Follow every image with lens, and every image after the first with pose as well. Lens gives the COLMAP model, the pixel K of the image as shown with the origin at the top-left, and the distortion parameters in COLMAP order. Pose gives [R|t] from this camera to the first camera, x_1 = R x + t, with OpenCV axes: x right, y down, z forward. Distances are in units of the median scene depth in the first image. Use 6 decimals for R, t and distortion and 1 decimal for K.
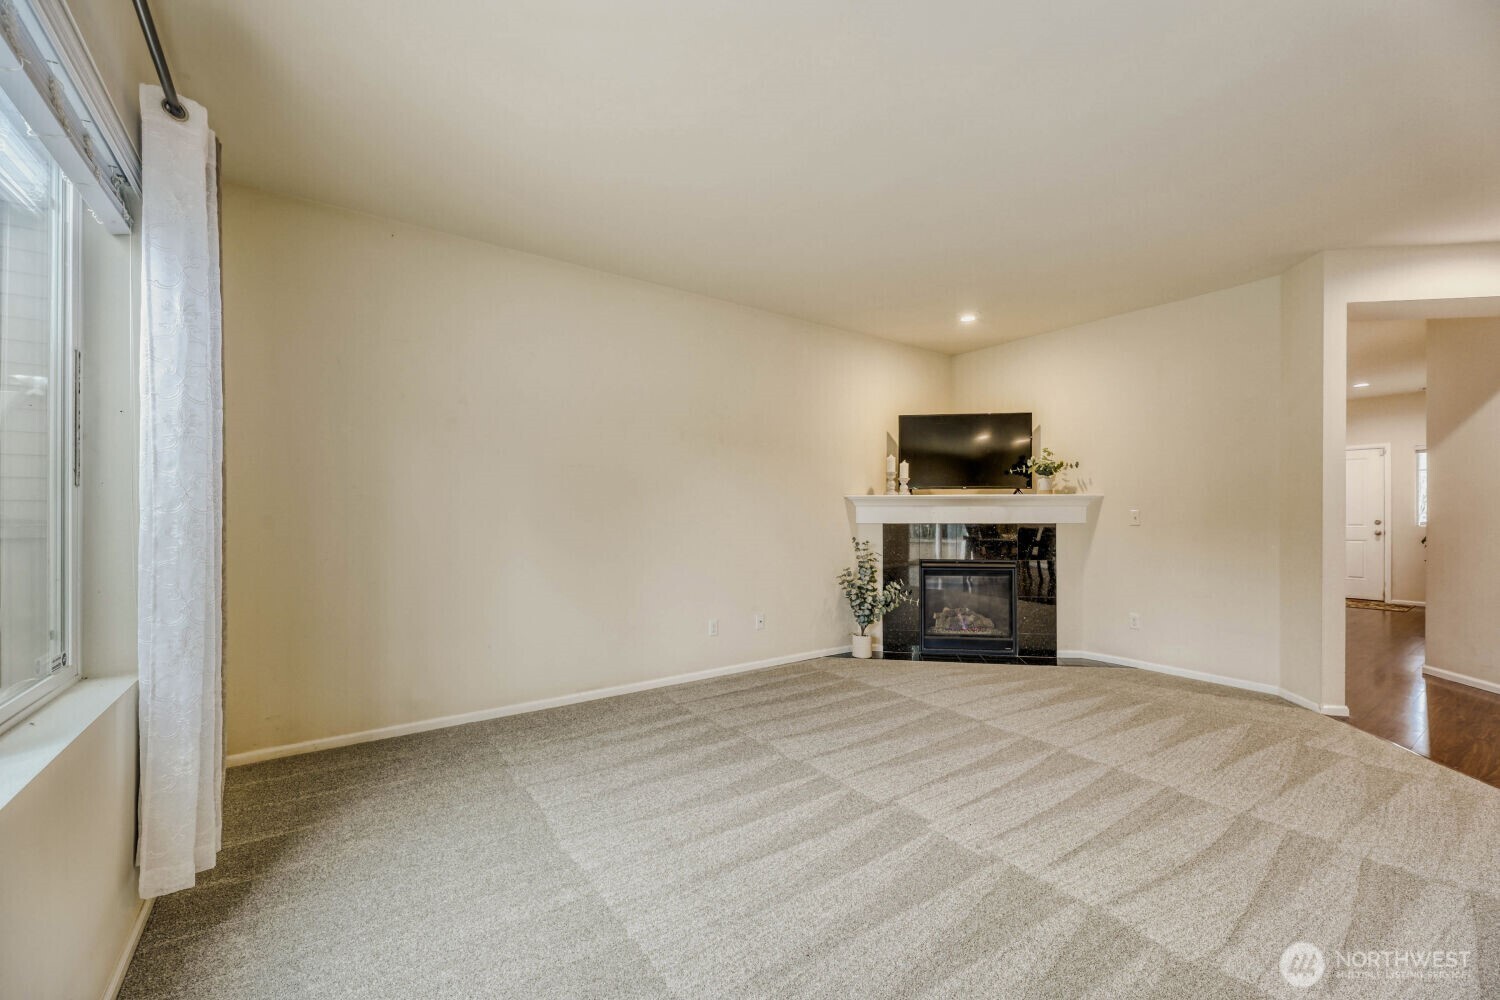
lens RADIAL K [[598.1, 0, 741.3], [0, 598.1, 508.6], [0, 0, 1]] dist [-0.003404, -0.000196]
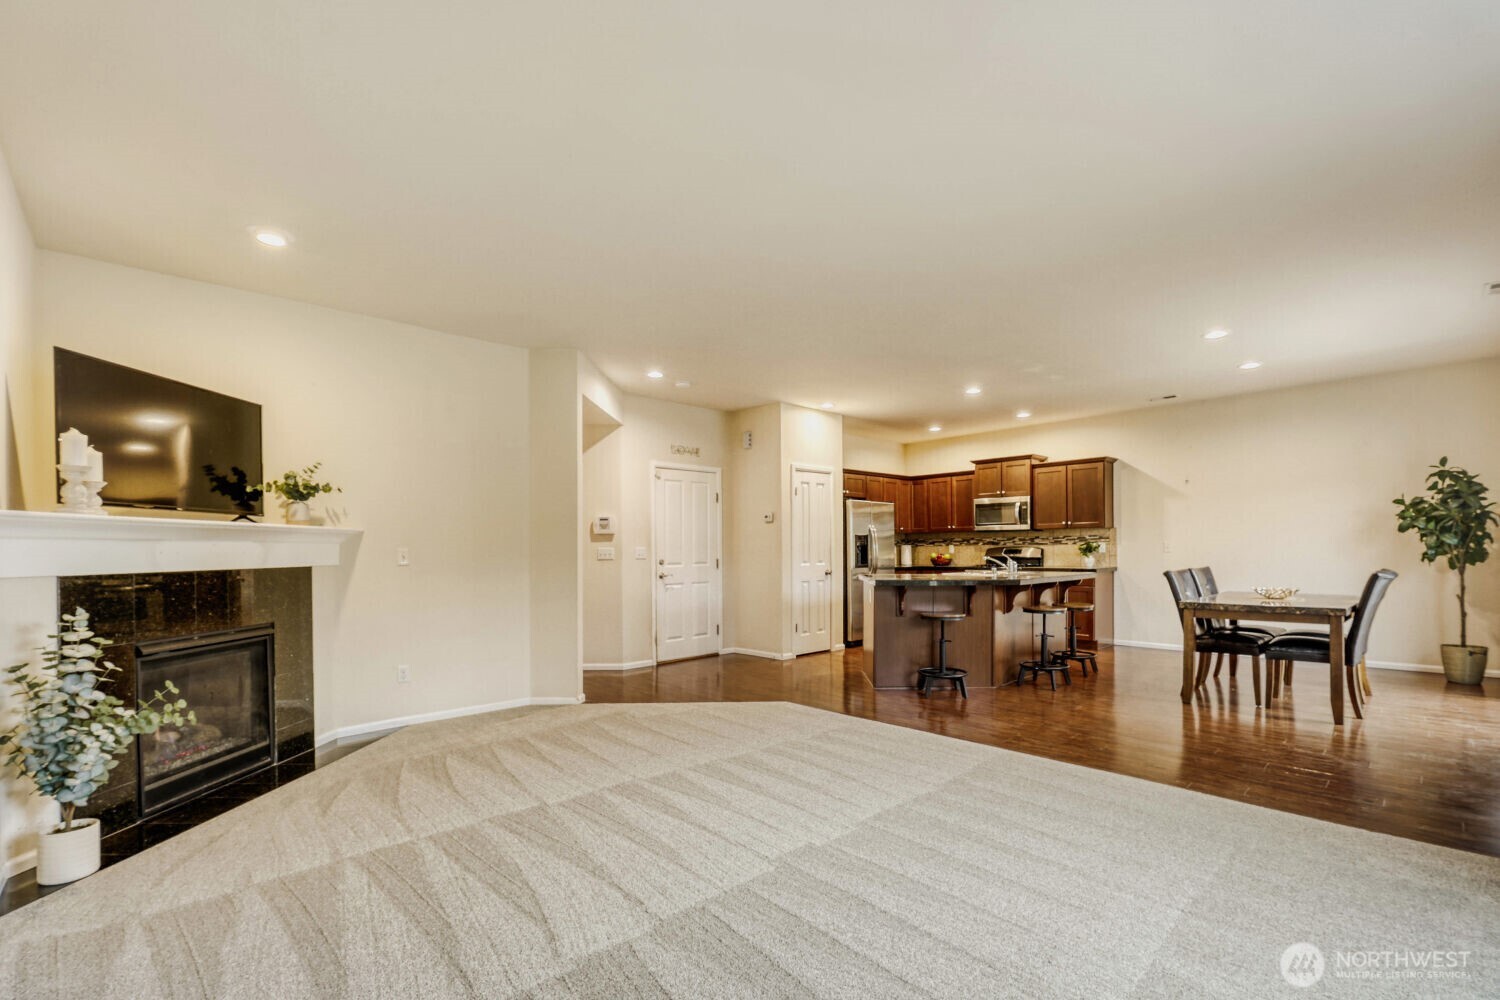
lens RADIAL K [[649.9, 0, 779.3], [0, 649.9, 557.1], [0, 0, 1]] dist [0.000144, -0.001093]
pose [[-0.150822, -0.006591, 0.988539, -0.362157], [0.004928, 0.999960, 0.007419, 0.011068], [-0.988549, 0.005990, -0.150783, 0.571921]]
